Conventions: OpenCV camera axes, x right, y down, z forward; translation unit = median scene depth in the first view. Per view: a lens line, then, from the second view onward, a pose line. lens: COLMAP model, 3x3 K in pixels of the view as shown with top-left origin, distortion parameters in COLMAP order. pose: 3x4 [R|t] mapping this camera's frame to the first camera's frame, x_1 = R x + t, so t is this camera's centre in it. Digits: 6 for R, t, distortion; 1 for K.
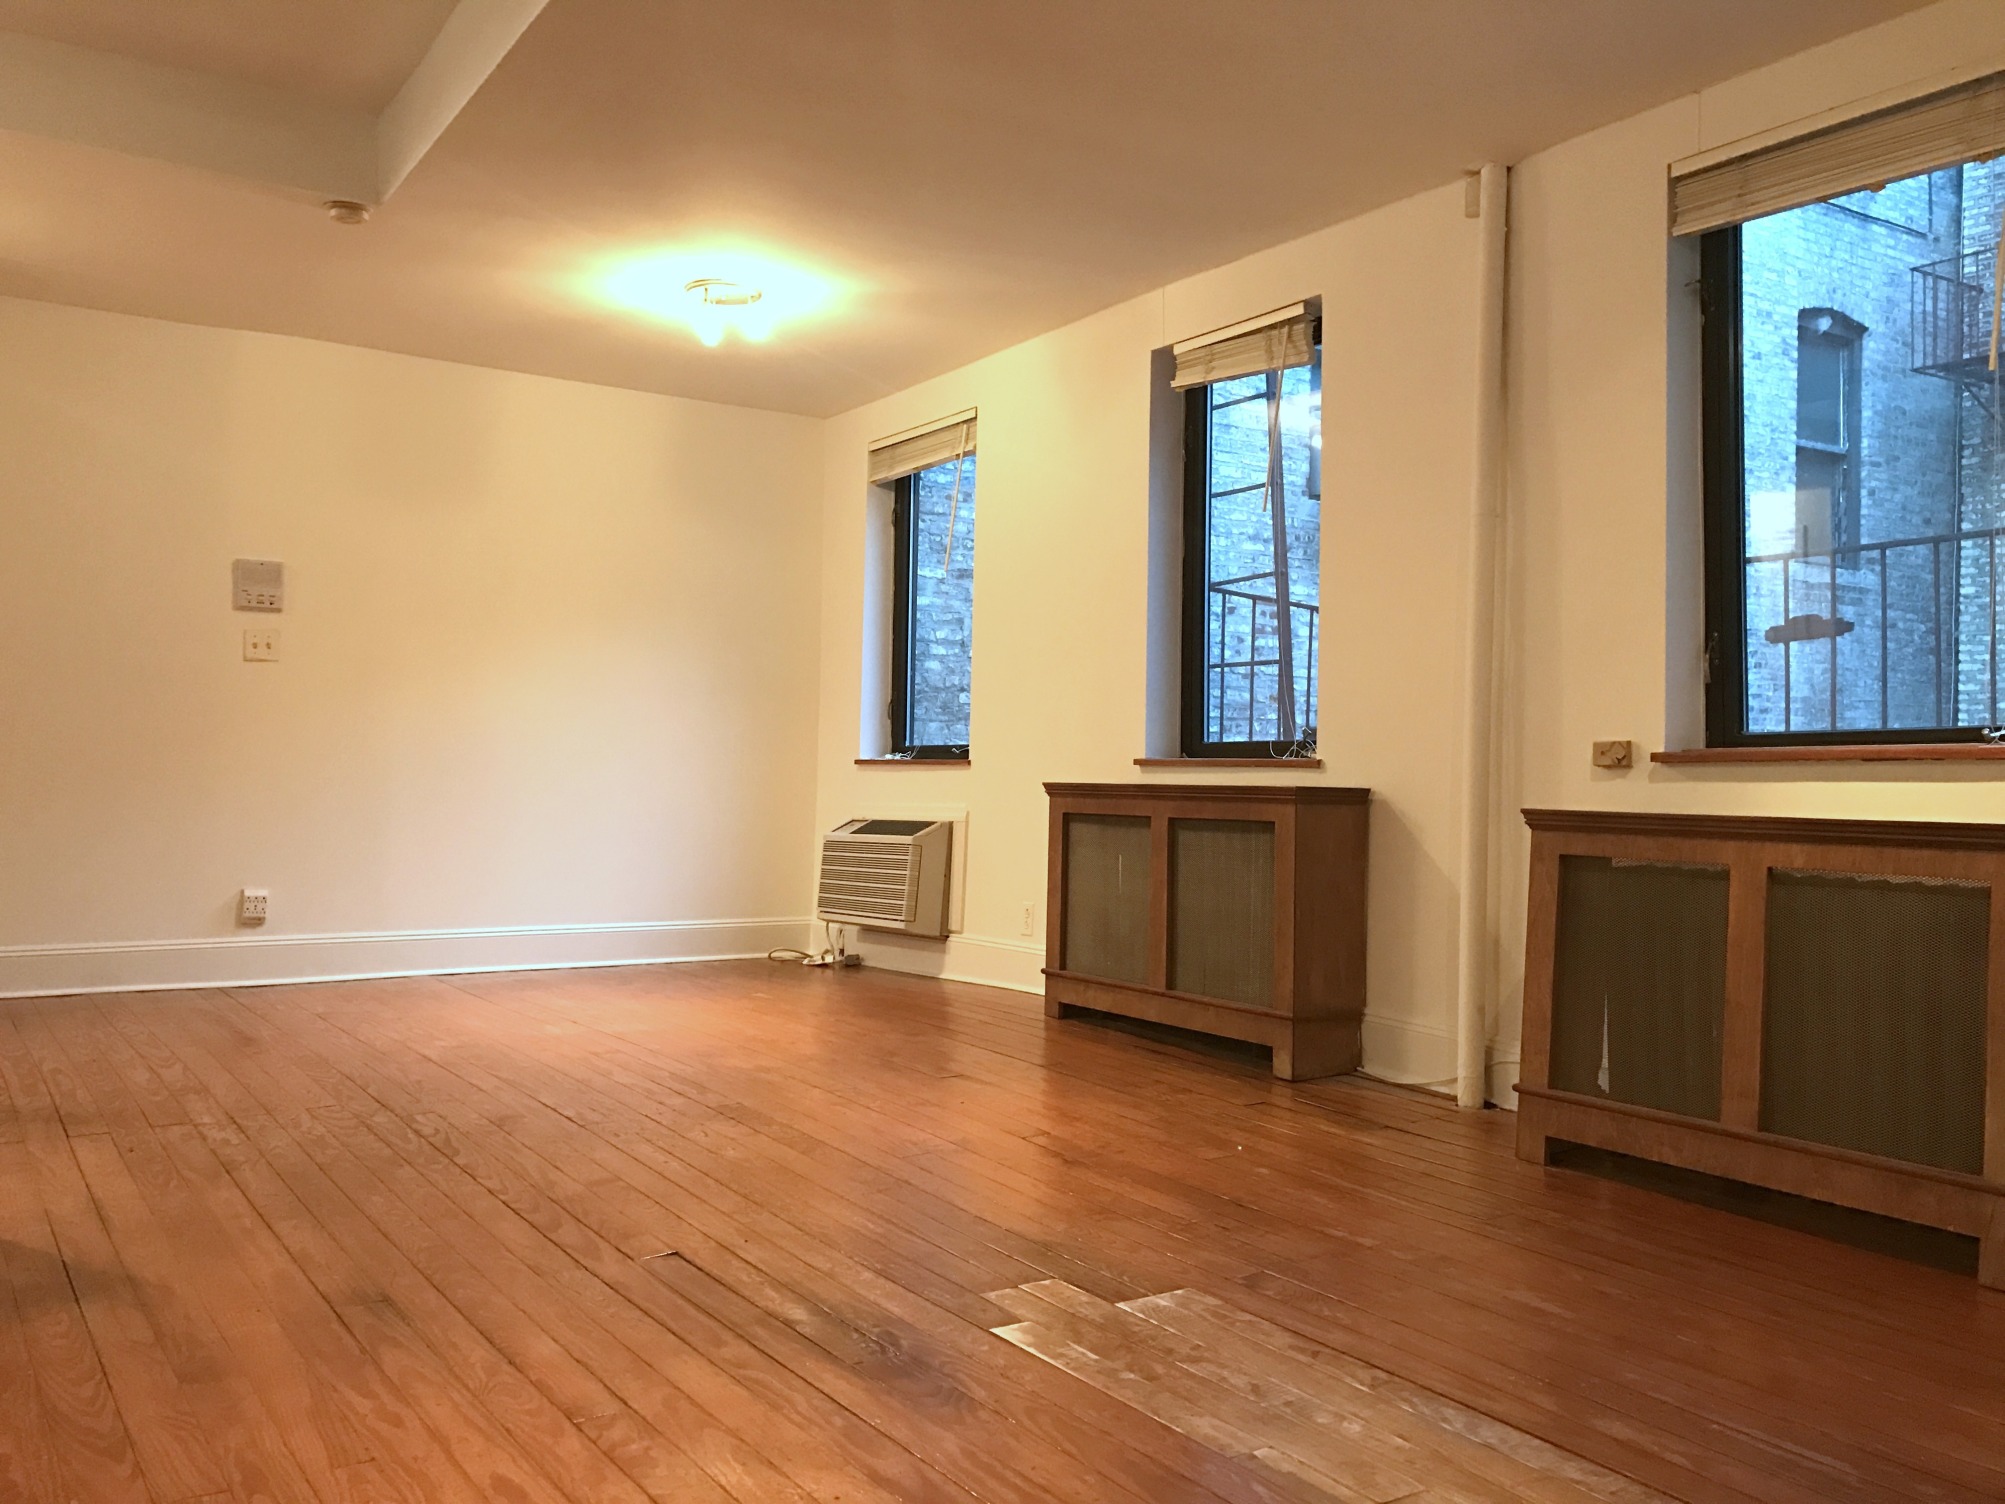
lens RADIAL K [[1662.9, 0, 1004.8], [0, 1662.9, 753.2], [0, 0, 1]] dist [0.024124, 0.010864]
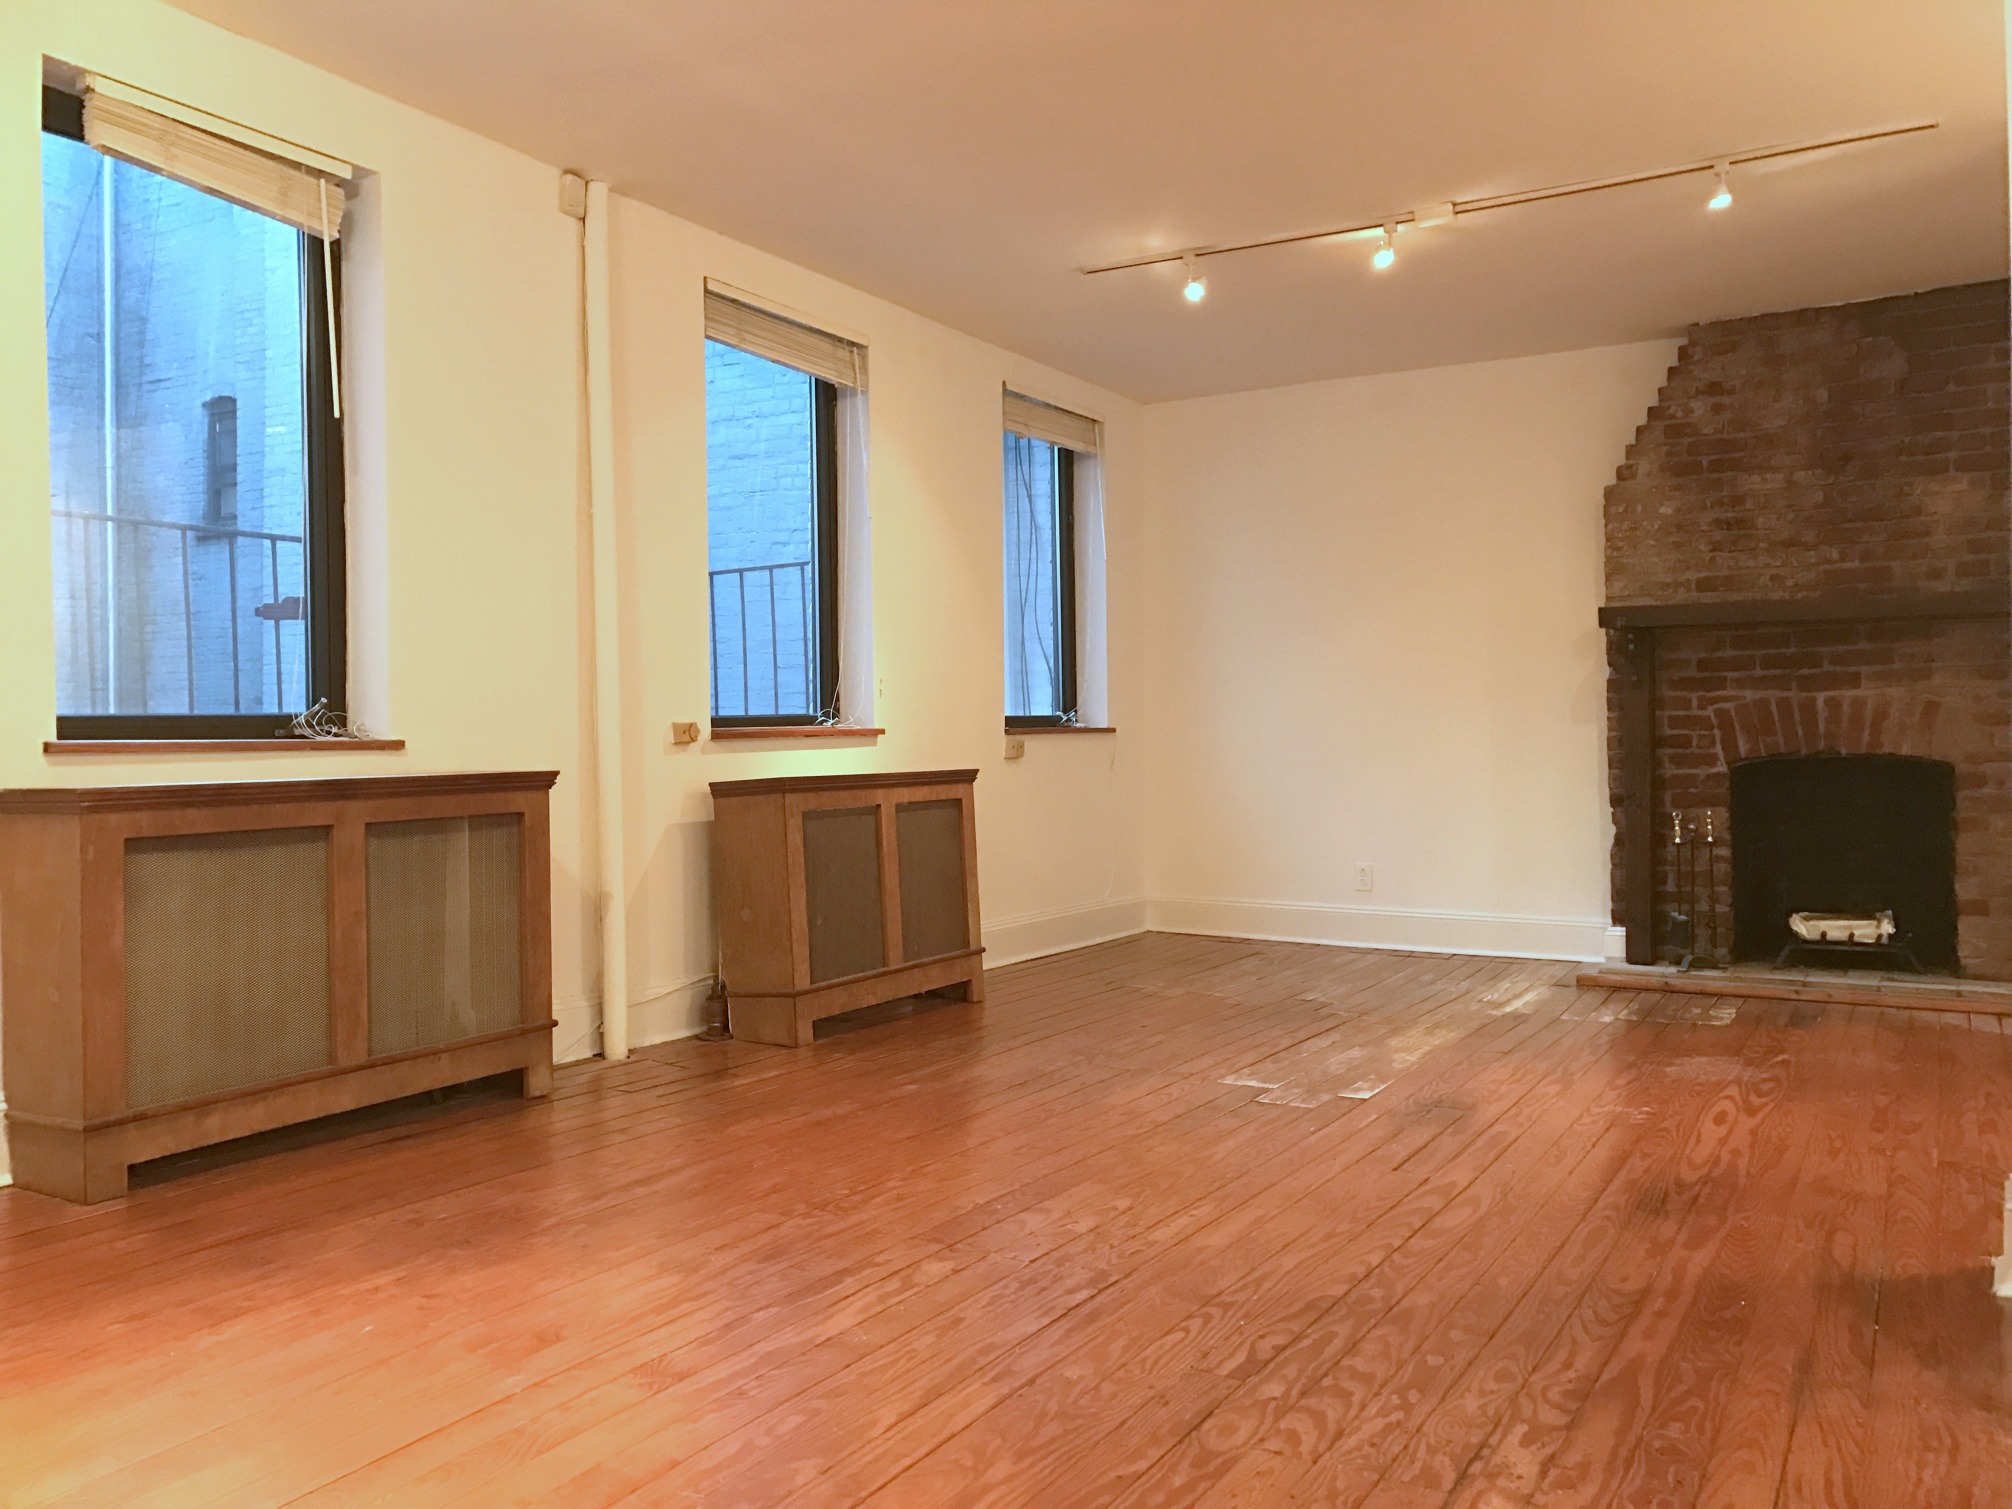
lens RADIAL K [[1668.7, 0, 1002.1], [0, 1668.7, 741.6], [0, 0, 1]] dist [0.024124, 0.010864]
pose [[-0.453922, -0.016628, 0.890886, -0.727195], [-0.007668, 0.999862, 0.014755, -0.010497], [-0.891008, -0.000134, -0.453987, 1.161695]]
